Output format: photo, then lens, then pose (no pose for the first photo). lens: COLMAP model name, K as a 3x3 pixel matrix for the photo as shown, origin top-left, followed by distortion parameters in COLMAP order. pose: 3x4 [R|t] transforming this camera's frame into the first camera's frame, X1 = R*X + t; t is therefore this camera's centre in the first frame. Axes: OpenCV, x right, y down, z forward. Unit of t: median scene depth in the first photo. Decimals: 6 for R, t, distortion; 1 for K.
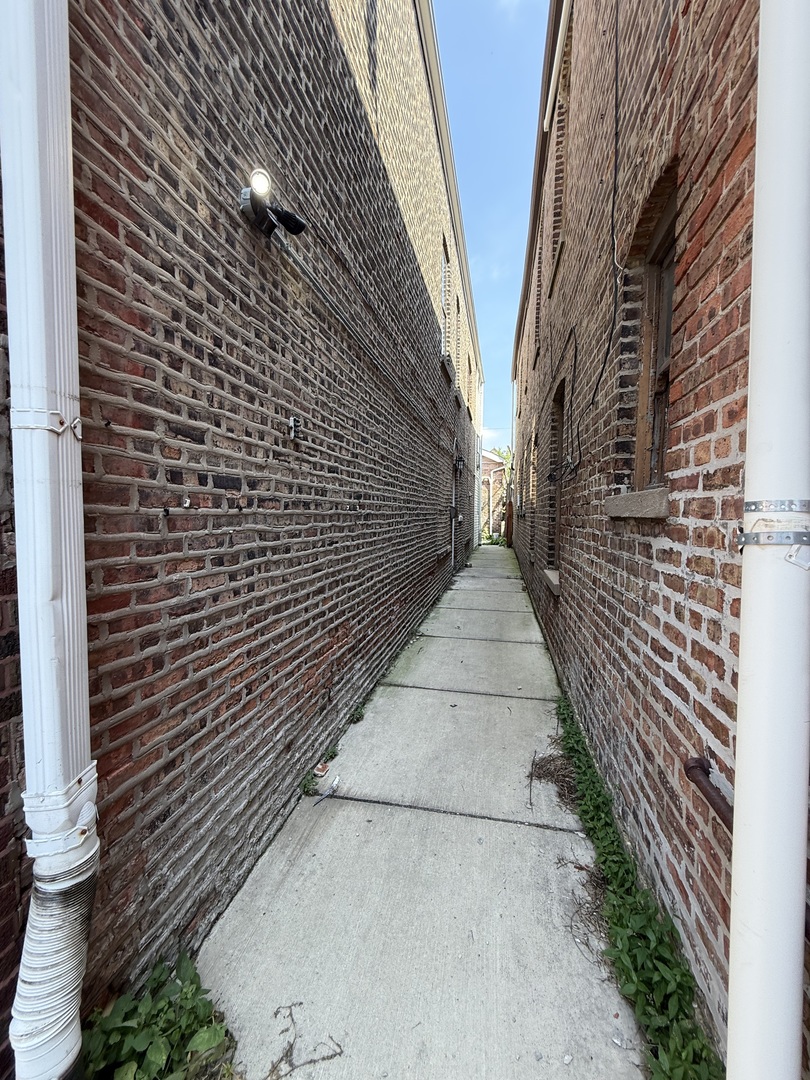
lens RADIAL K [[437.9, 0, 404.8], [0, 437.9, 538.0], [0, 0, 1]] dist [-0.000881, -0.000435]
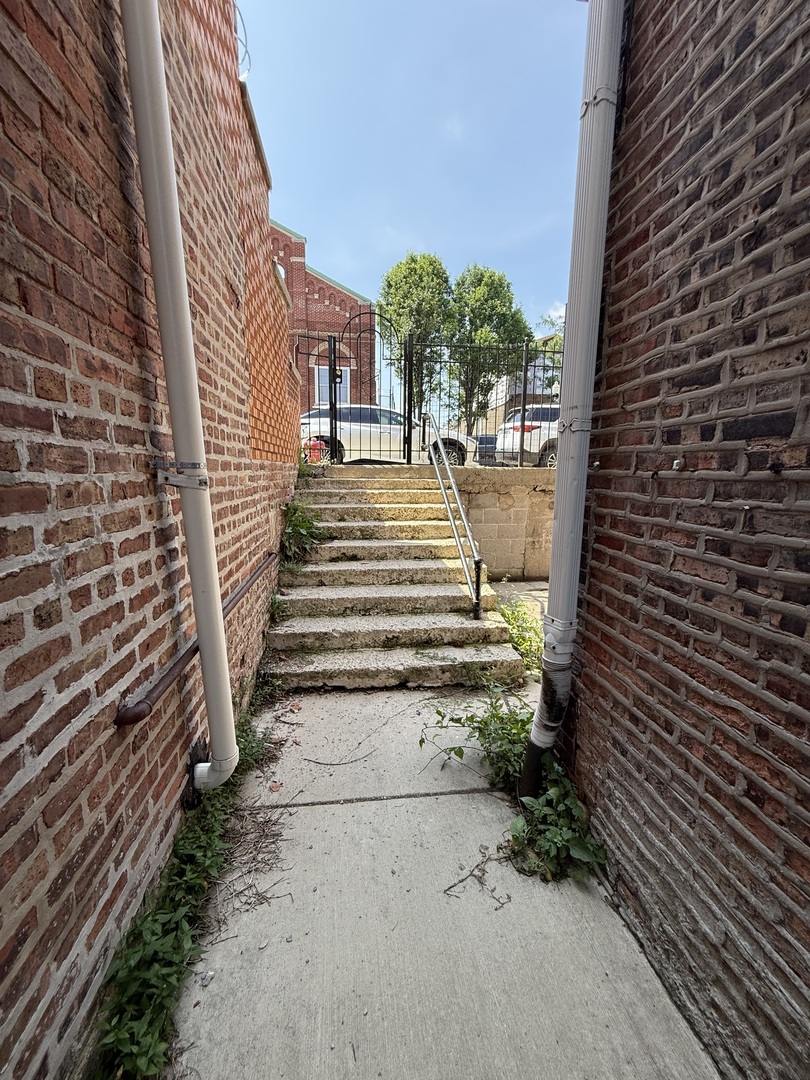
lens RADIAL K [[437.9, 0, 404.3], [0, 437.9, 540.3], [0, 0, 1]] dist [-0.000881, -0.000435]
pose [[-0.941846, 0.034695, -0.334249, 0.299444], [-0.035868, 0.978595, 0.202646, -0.086540], [0.334125, 0.202850, -0.920441, 1.587293]]
